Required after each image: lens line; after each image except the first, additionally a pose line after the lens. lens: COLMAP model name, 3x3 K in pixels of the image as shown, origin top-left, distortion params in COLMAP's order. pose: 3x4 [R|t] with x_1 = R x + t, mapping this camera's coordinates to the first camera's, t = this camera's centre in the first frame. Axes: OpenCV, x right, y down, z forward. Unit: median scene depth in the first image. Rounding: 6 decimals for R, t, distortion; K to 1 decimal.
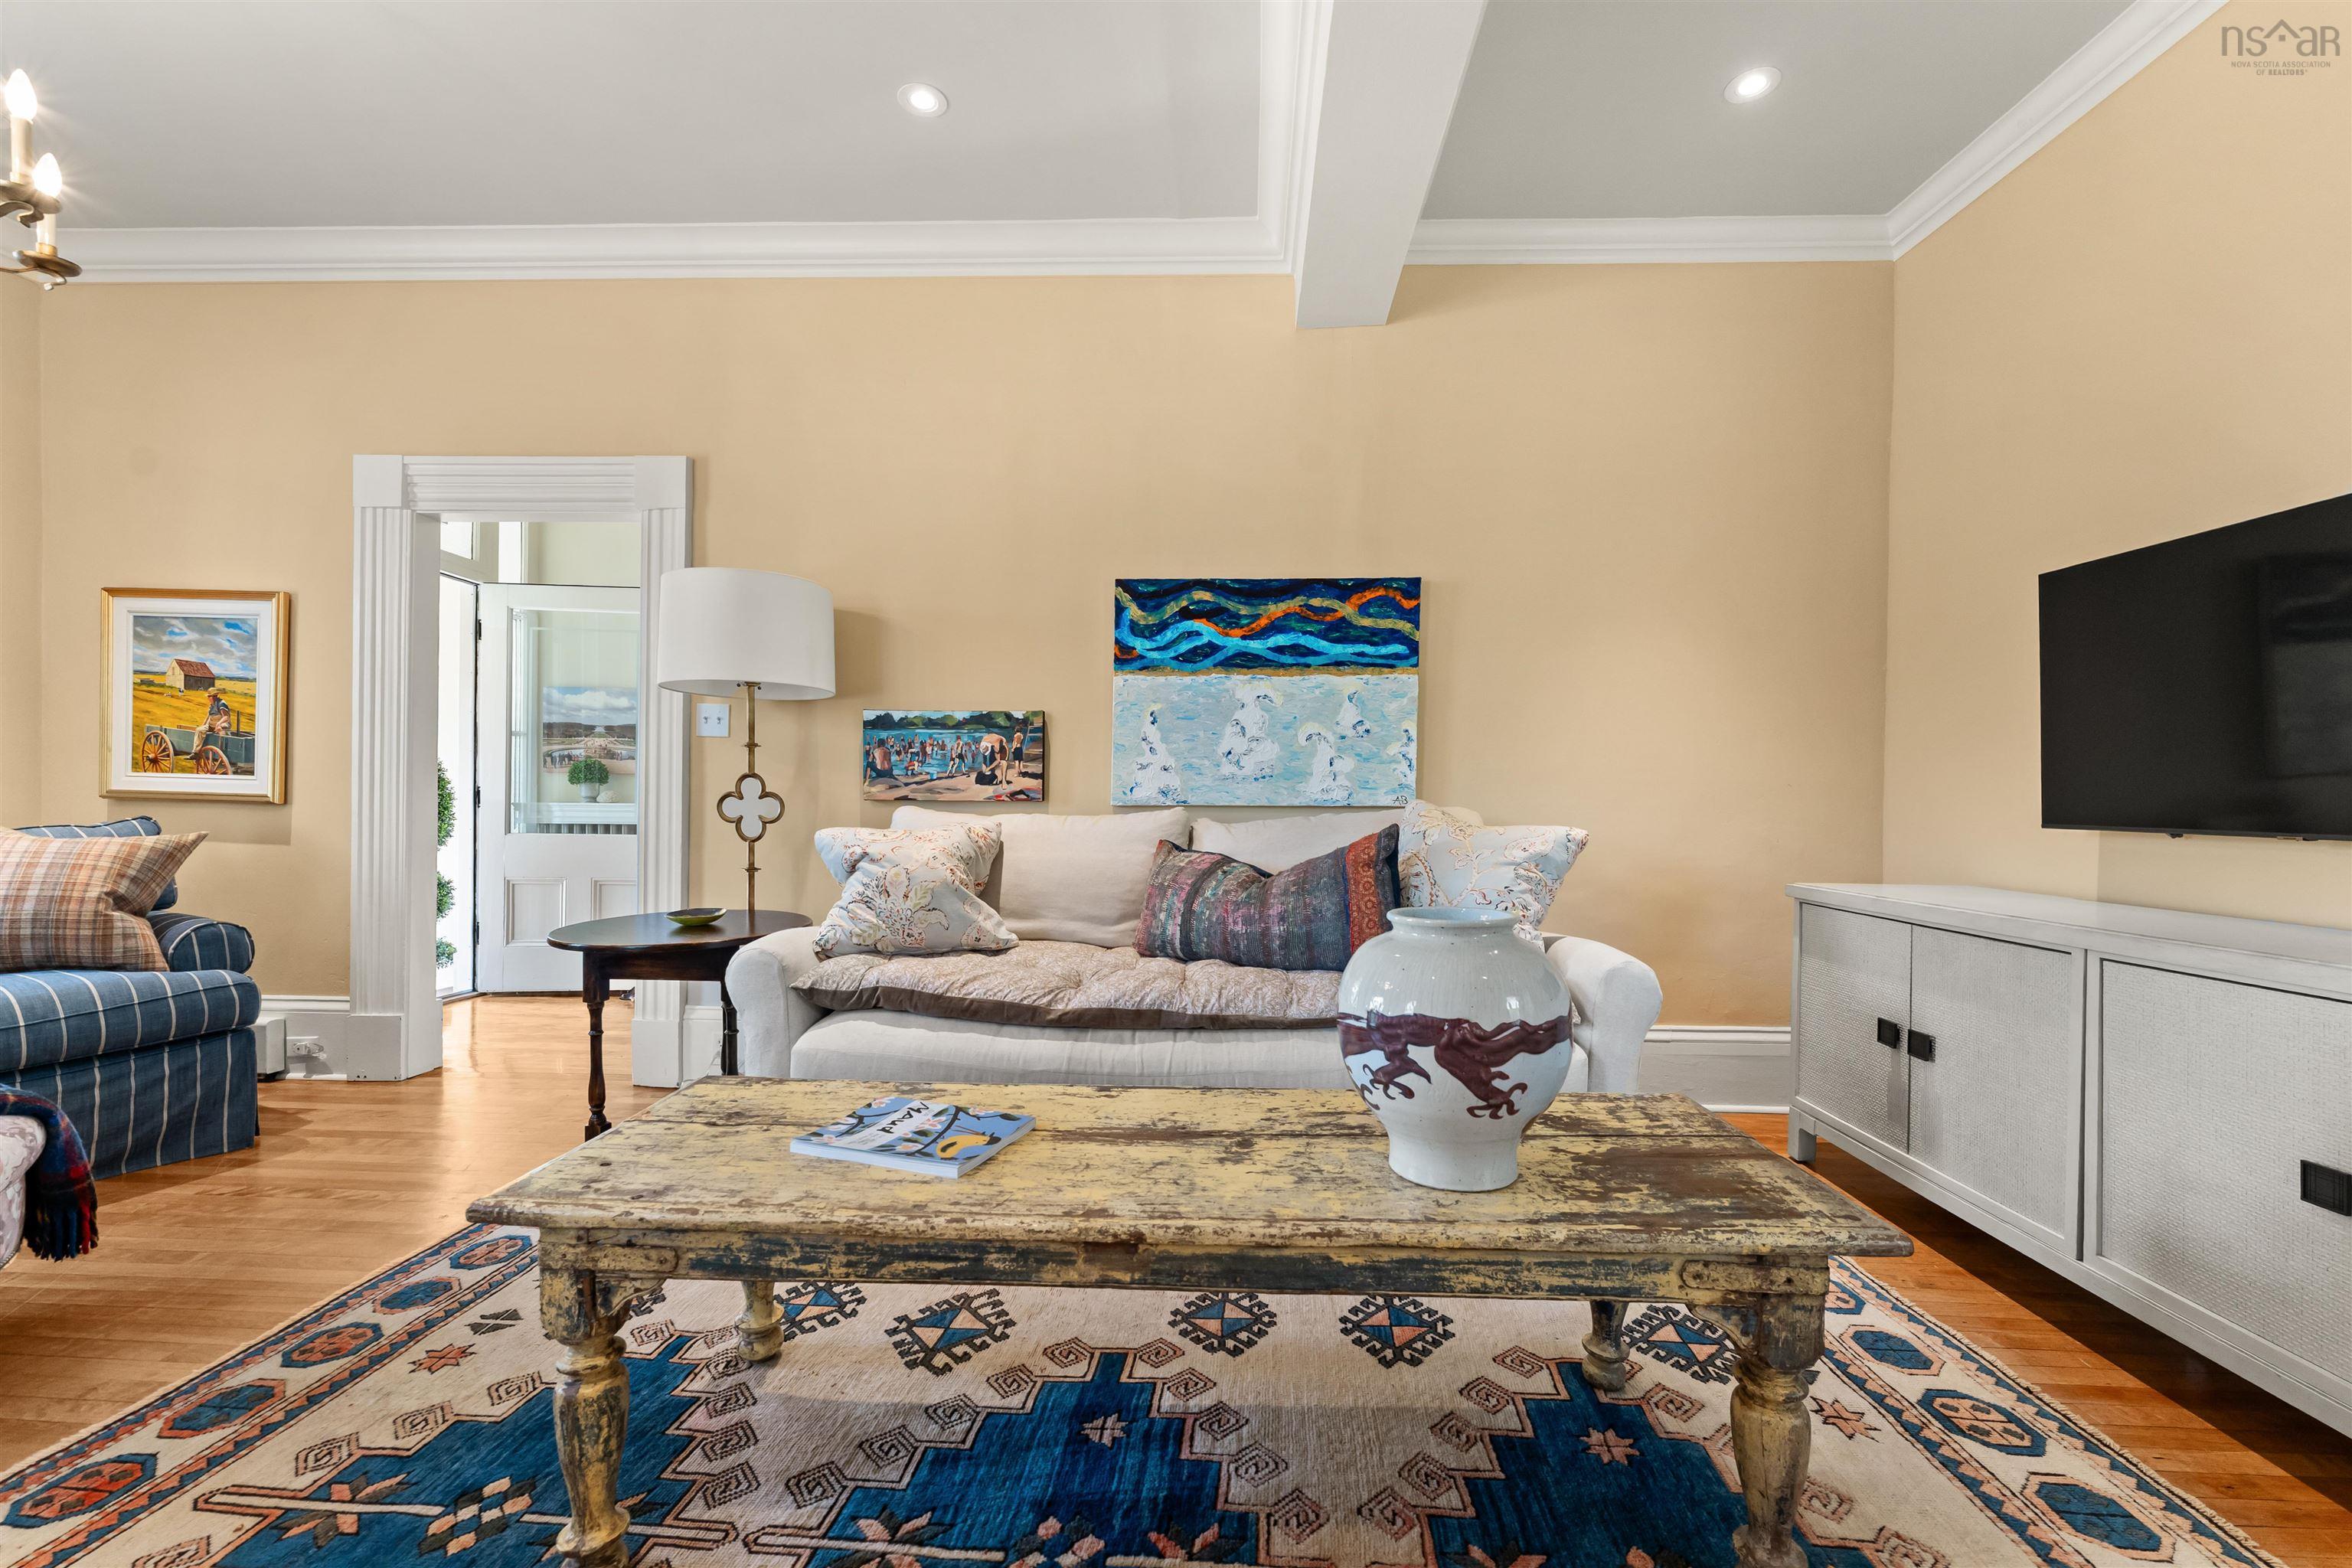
lens RADIAL K [[965.7, 0, 1174.3], [0, 965.7, 794.2], [0, 0, 1]] dist [0.000832, 0.000227]
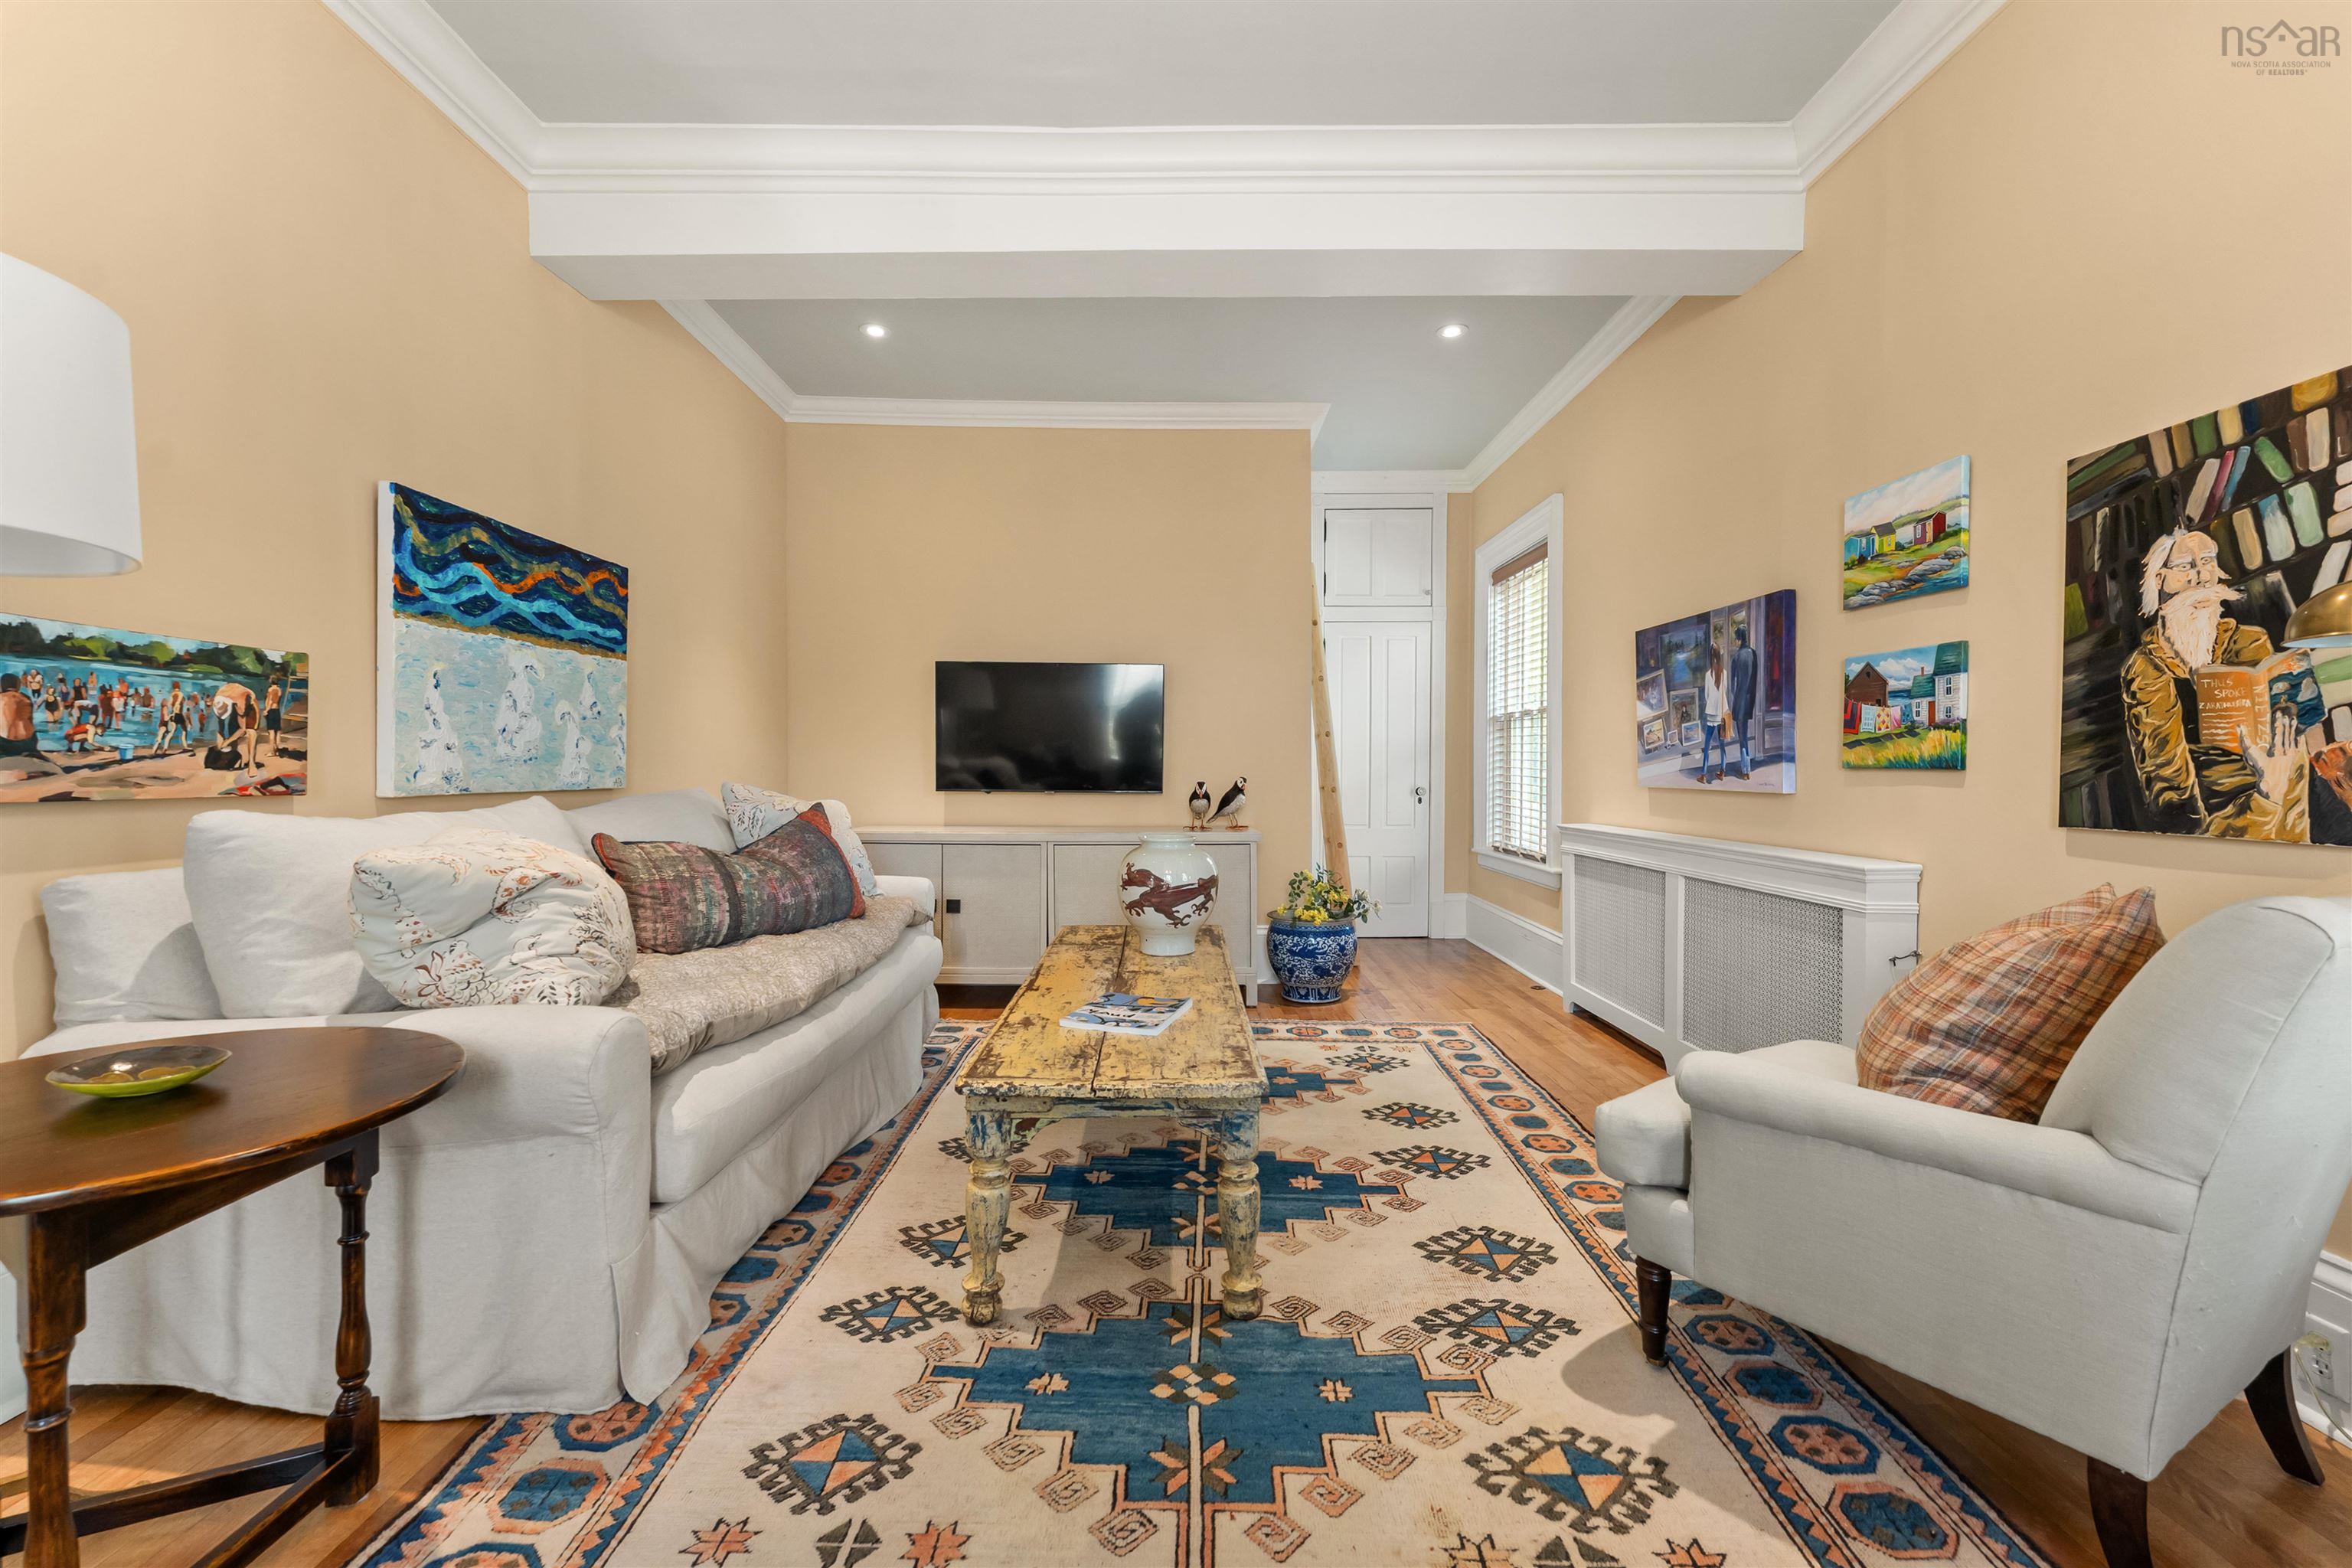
lens RADIAL K [[959.2, 0, 1178.3], [0, 959.2, 759.2], [0, 0, 1]] dist [0.000666, -0.000051]
pose [[-0.043275, 0.004260, 0.999054, -0.804849], [-0.010008, 0.999939, -0.004697, -0.019161], [-0.999013, -0.010202, -0.043230, 0.447761]]
